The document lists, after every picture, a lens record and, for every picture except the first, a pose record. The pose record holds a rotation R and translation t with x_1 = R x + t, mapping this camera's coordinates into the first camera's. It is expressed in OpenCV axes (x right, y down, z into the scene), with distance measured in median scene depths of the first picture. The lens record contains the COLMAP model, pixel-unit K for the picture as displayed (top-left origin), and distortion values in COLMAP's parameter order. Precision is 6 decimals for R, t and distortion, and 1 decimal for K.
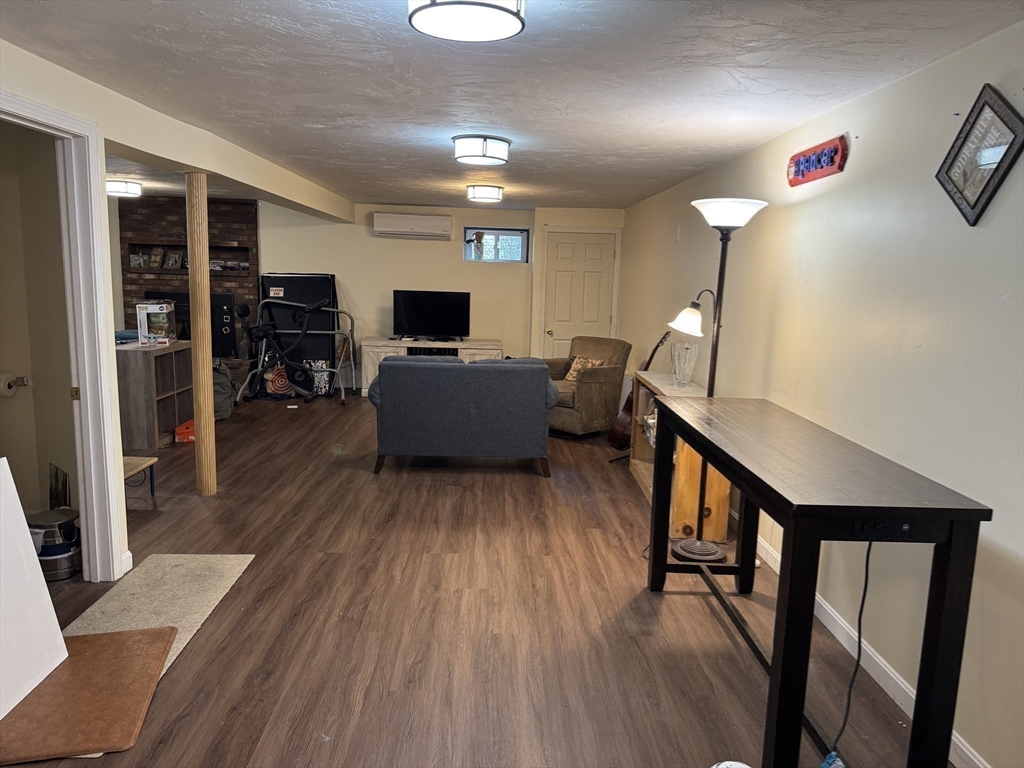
lens RADIAL K [[730.3, 0, 511.7], [0, 730.3, 385.0], [0, 0, 1]] dist [0.047548, -0.005018]
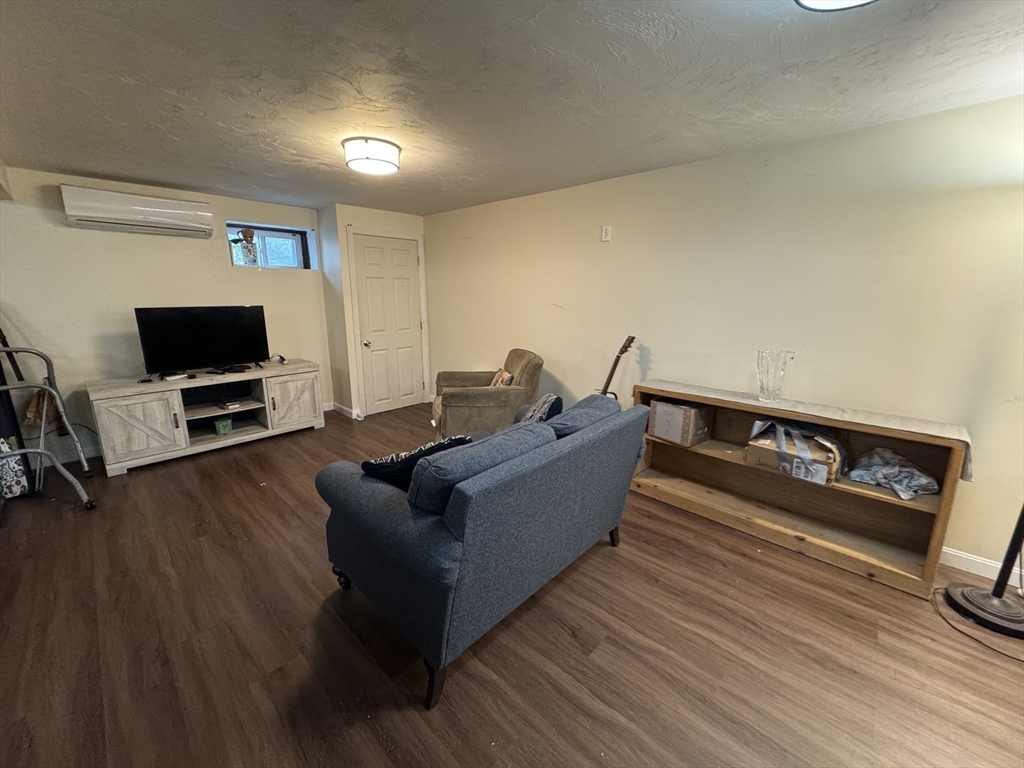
lens RADIAL K [[408.7, 0, 515.5], [0, 408.7, 382.9], [0, 0, 1]] dist [-0.002051, -0.000016]
pose [[0.705916, -0.181452, 0.684659, -0.182858], [0.122680, 0.983342, 0.134122, -0.070525], [-0.697590, -0.010685, 0.716417, 0.491113]]
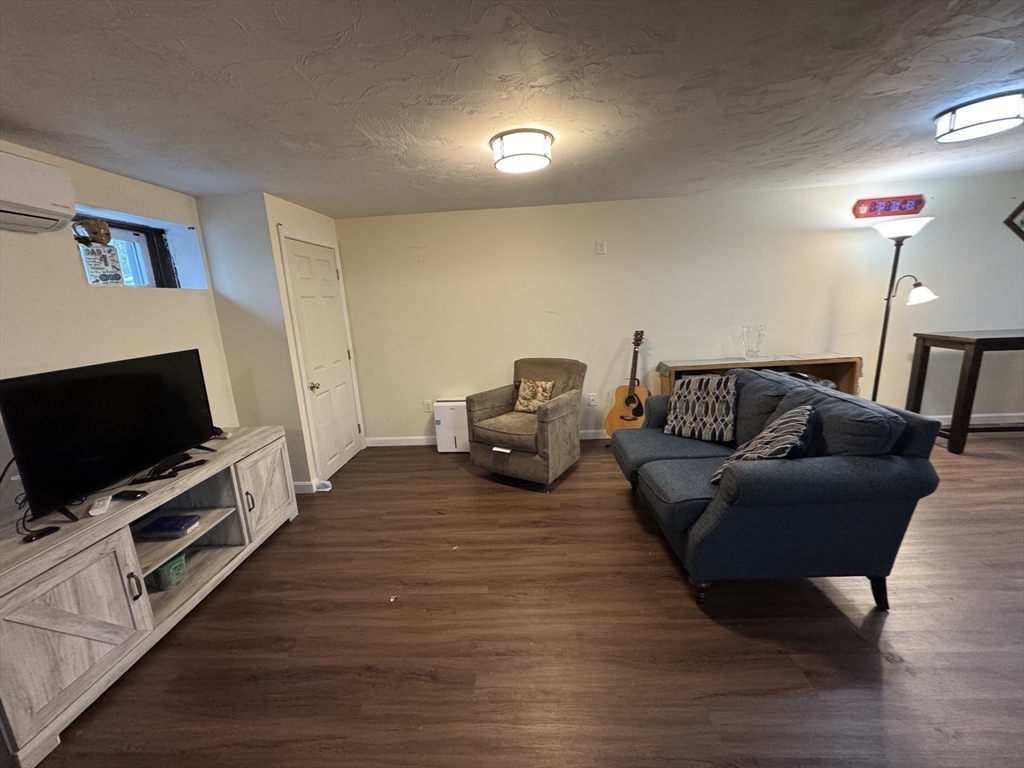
lens RADIAL K [[408.7, 0, 507.4], [0, 408.7, 384.1], [0, 0, 1]] dist [-0.002051, -0.000016]
pose [[0.063118, -0.240730, 0.968538, -0.308870], [0.206821, 0.952560, 0.223280, -0.123343], [-0.976341, 0.186221, 0.109911, 0.779043]]
